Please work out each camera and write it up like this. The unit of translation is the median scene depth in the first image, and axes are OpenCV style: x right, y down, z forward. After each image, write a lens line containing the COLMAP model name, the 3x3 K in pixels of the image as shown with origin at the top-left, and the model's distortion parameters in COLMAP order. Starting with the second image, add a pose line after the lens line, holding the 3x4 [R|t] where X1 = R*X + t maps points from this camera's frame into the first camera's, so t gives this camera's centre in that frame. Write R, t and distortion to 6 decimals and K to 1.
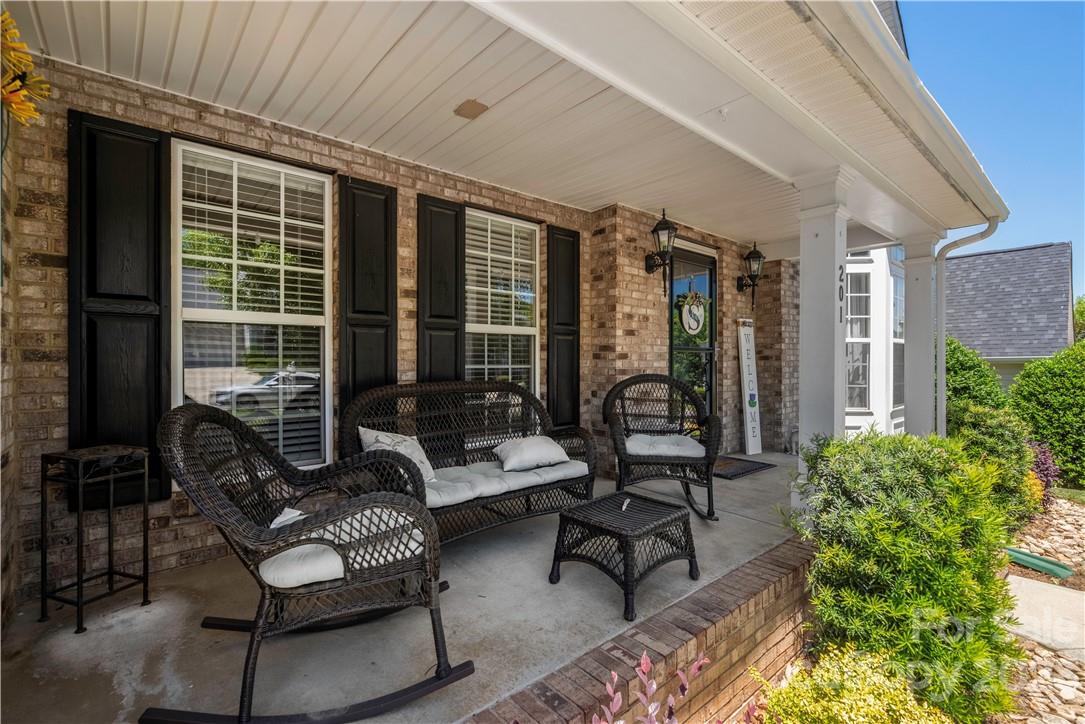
lens RADIAL K [[495.7, 0, 544.2], [0, 495.7, 360.8], [0, 0, 1]] dist [-0.000899, 0.000006]
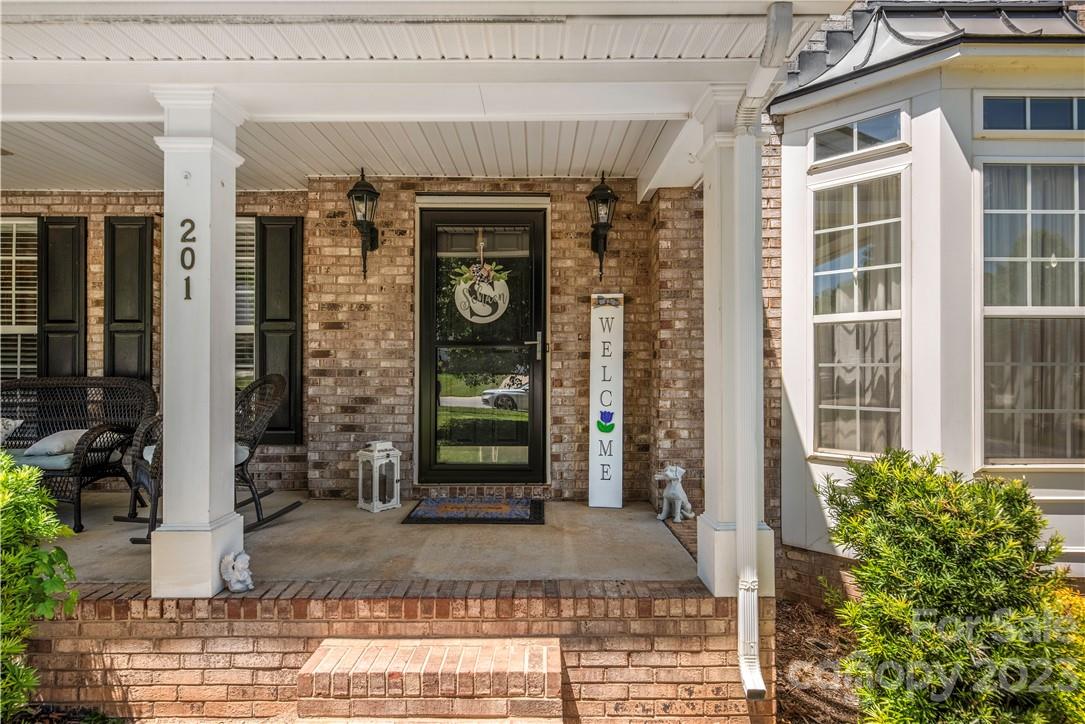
lens RADIAL K [[565.5, 0, 541.1], [0, 565.5, 363.9], [0, 0, 1]] dist [0.000613, 0.000297]
pose [[0.753181, -0.002313, -0.657809, 1.079314], [-0.000582, 0.999991, -0.004184, 0.011499], [0.657813, 0.003534, 0.753173, 0.518344]]
